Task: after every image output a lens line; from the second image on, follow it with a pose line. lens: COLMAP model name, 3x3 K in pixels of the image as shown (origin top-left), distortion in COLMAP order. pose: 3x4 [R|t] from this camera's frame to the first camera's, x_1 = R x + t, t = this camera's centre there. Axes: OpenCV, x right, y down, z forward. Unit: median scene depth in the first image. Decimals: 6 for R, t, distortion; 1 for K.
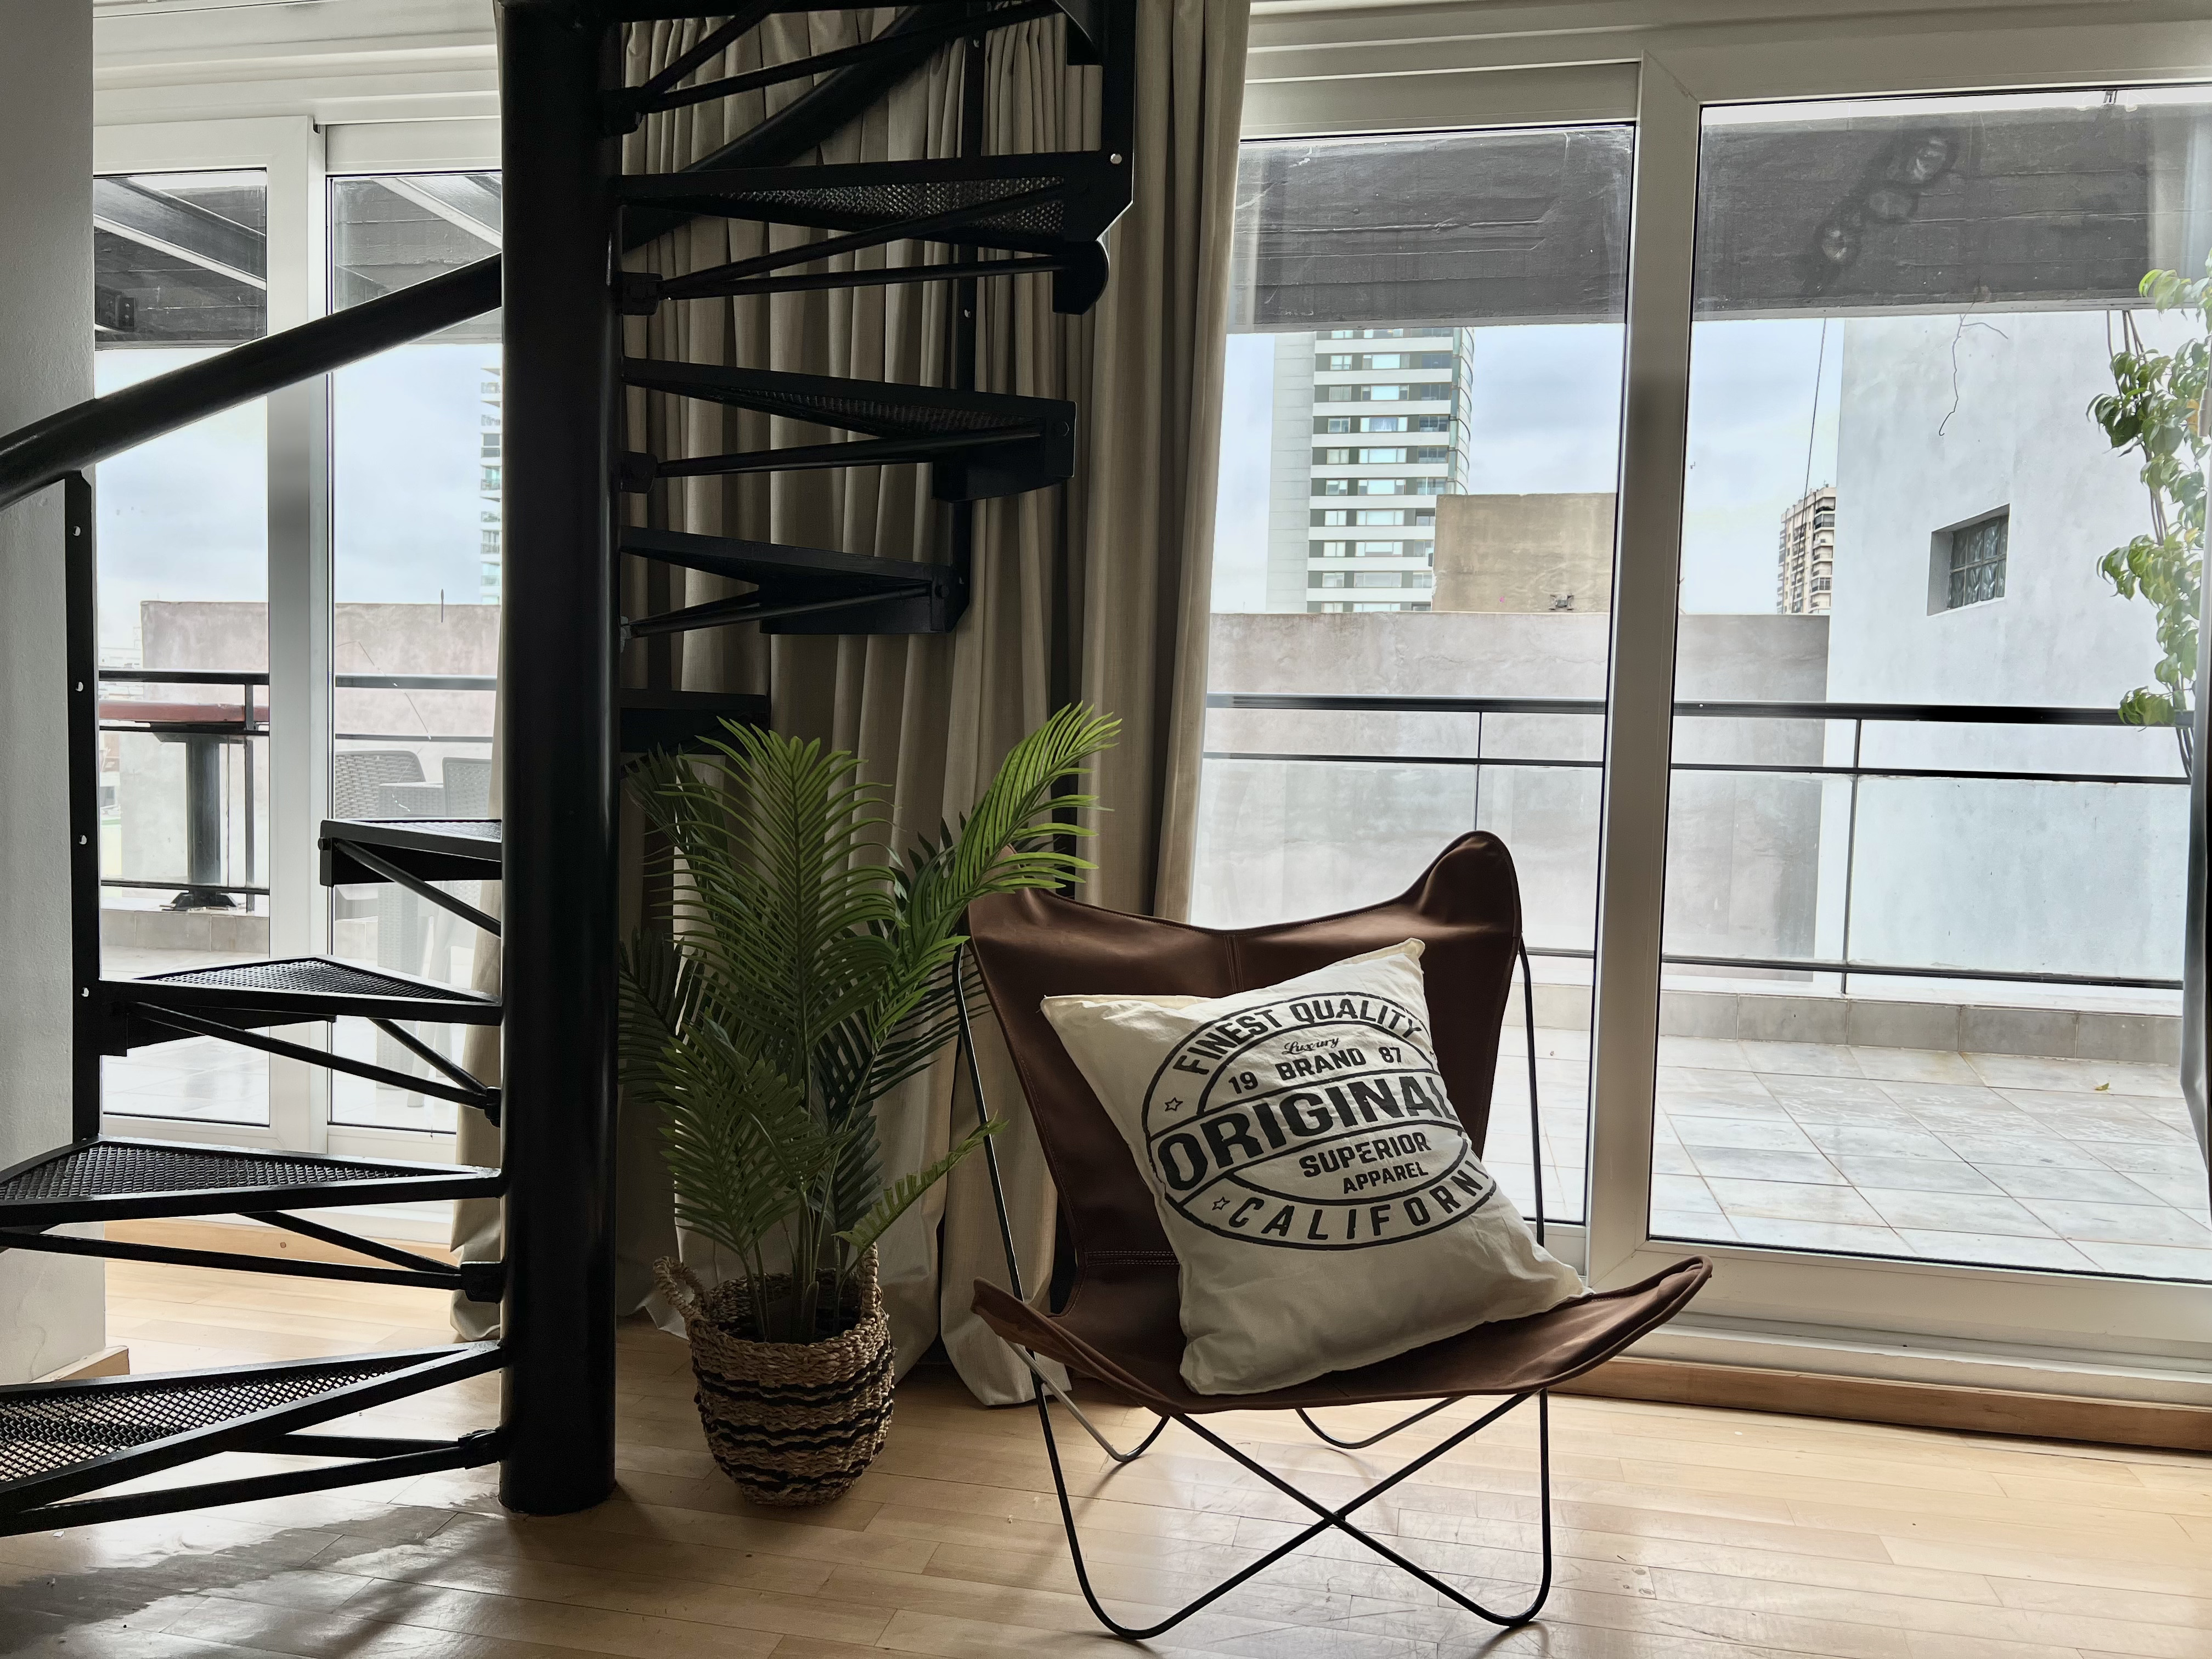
lens RADIAL K [[1685.4, 0, 1111.3], [0, 1685.4, 828.4], [0, 0, 1]] dist [0.028606, -0.016442]
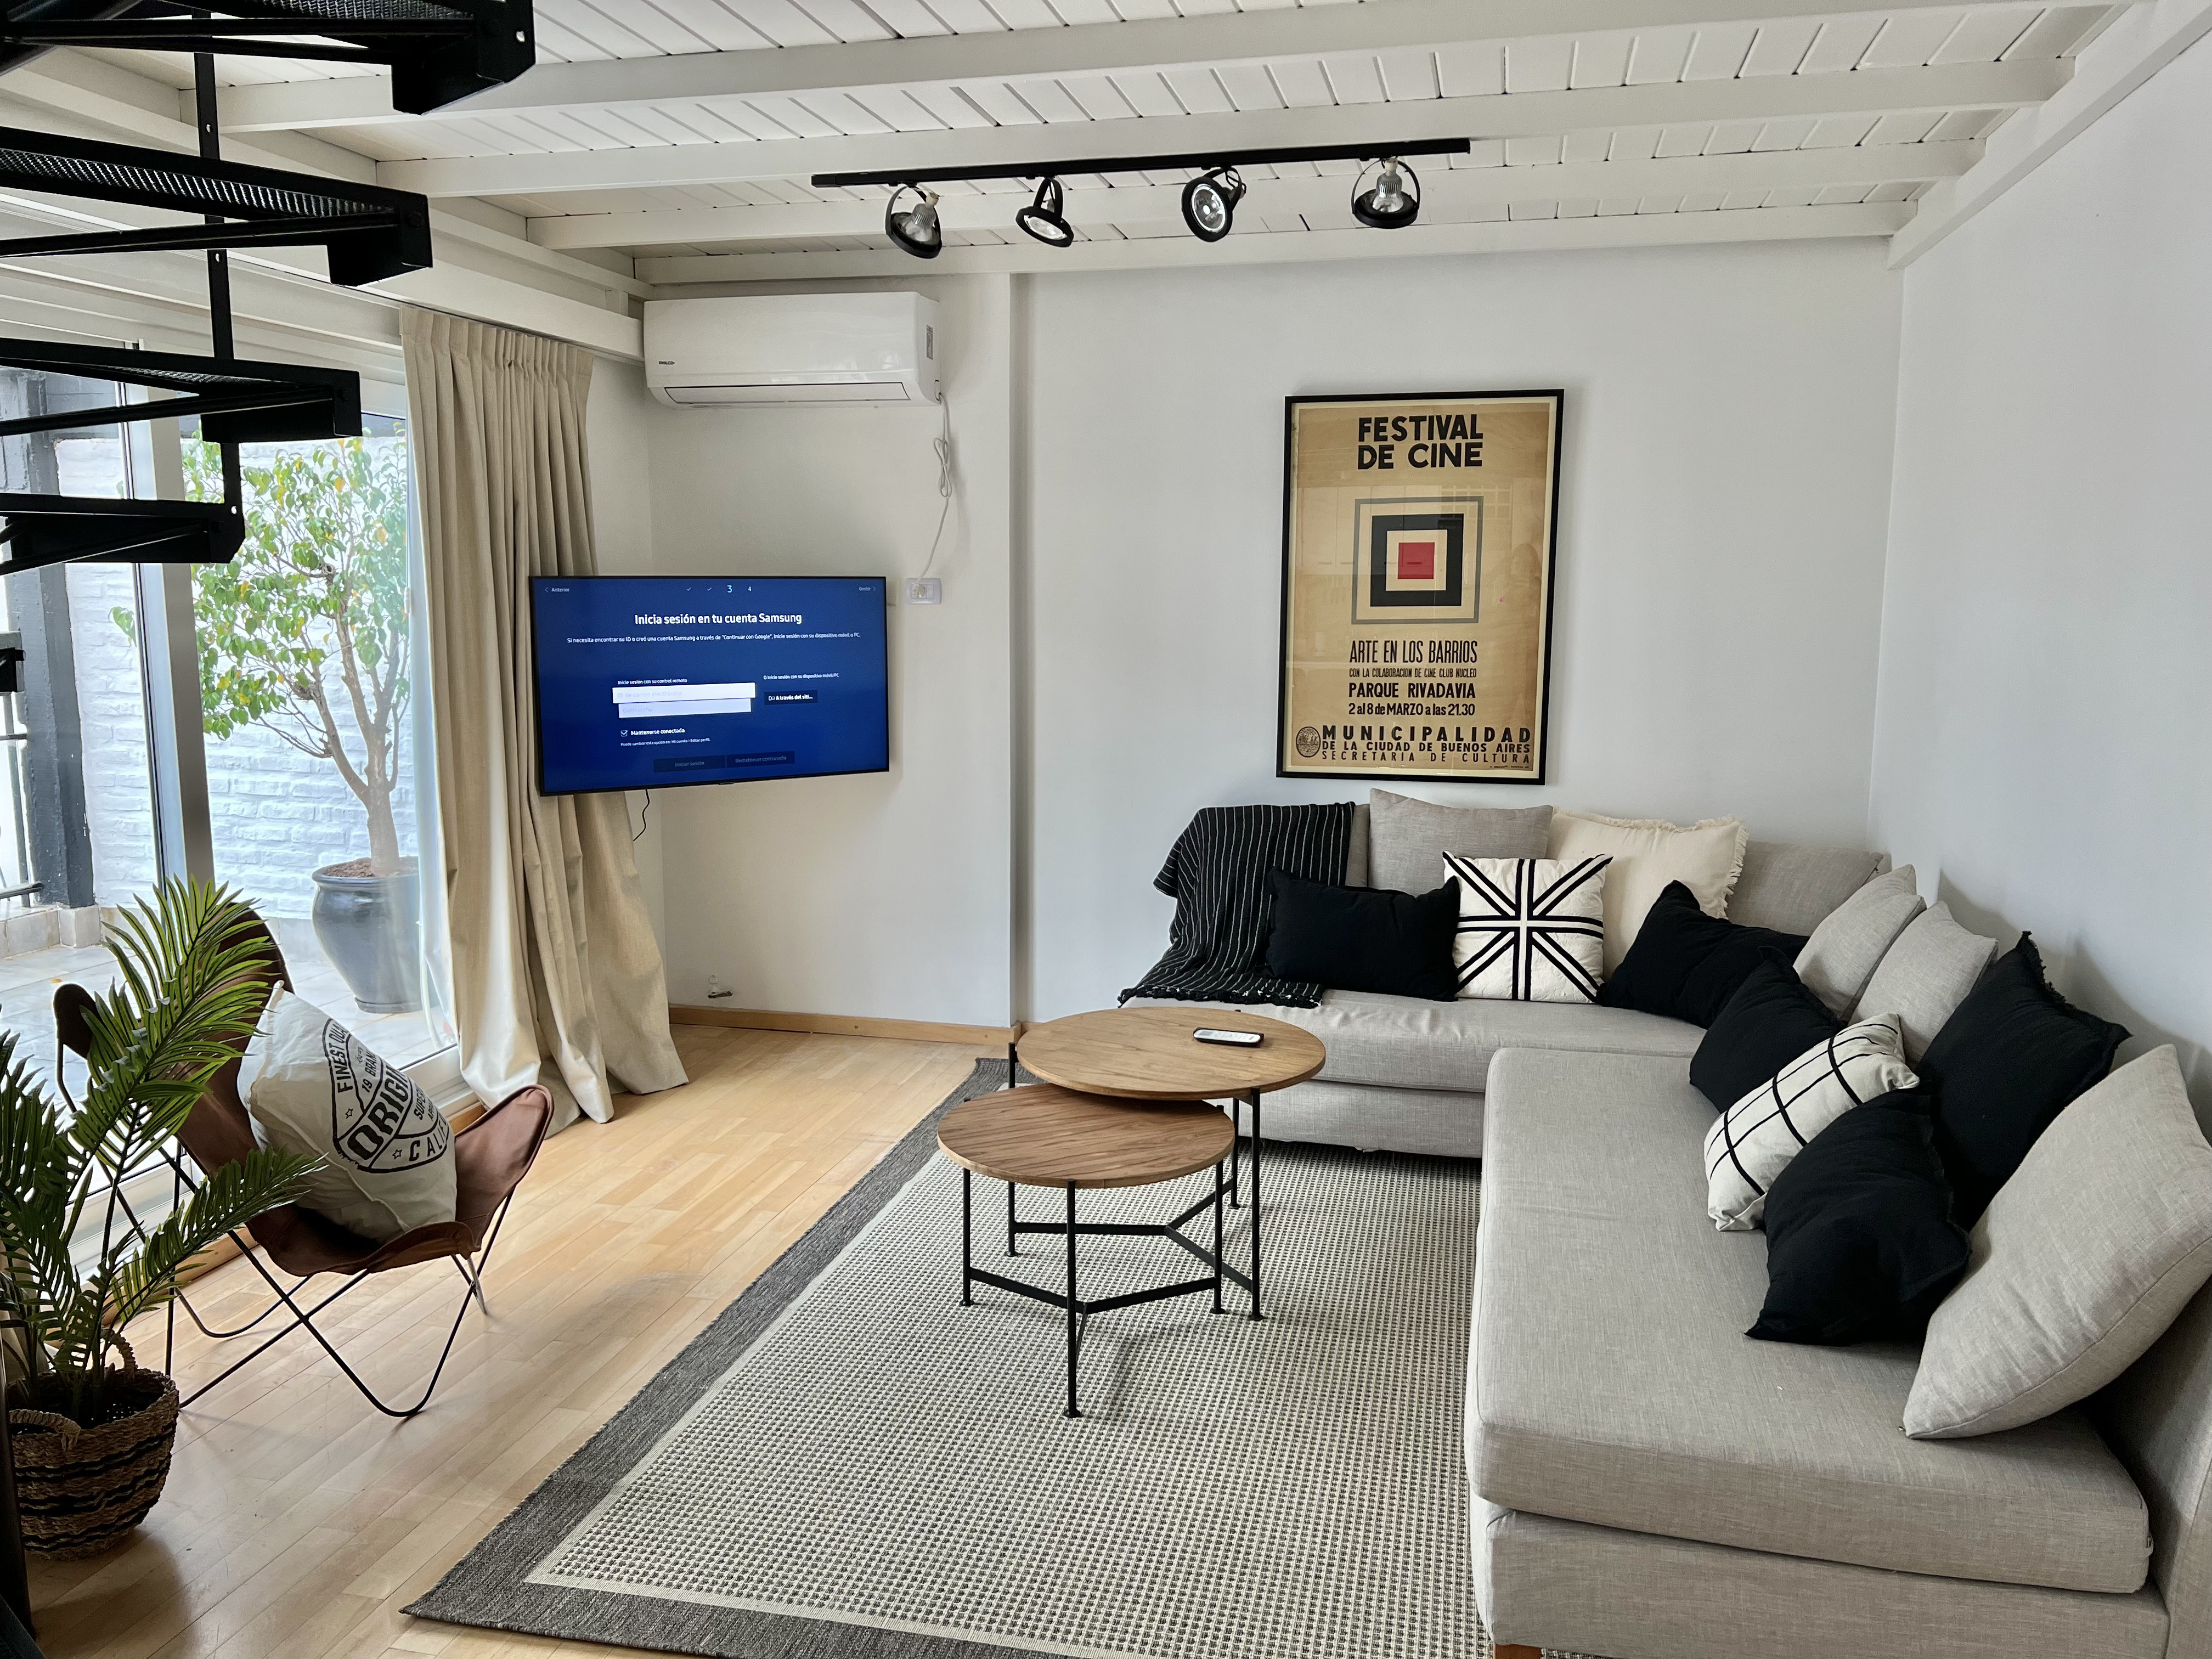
lens RADIAL K [[1685.4, 0, 1103.0], [0, 1685.4, 828.4], [0, 0, 1]] dist [0.028606, -0.016442]
pose [[0.033131, -0.176080, 0.983818, -0.220898], [0.050719, 0.983387, 0.174295, -0.051873], [-0.998163, 0.044123, 0.041511, 0.030651]]
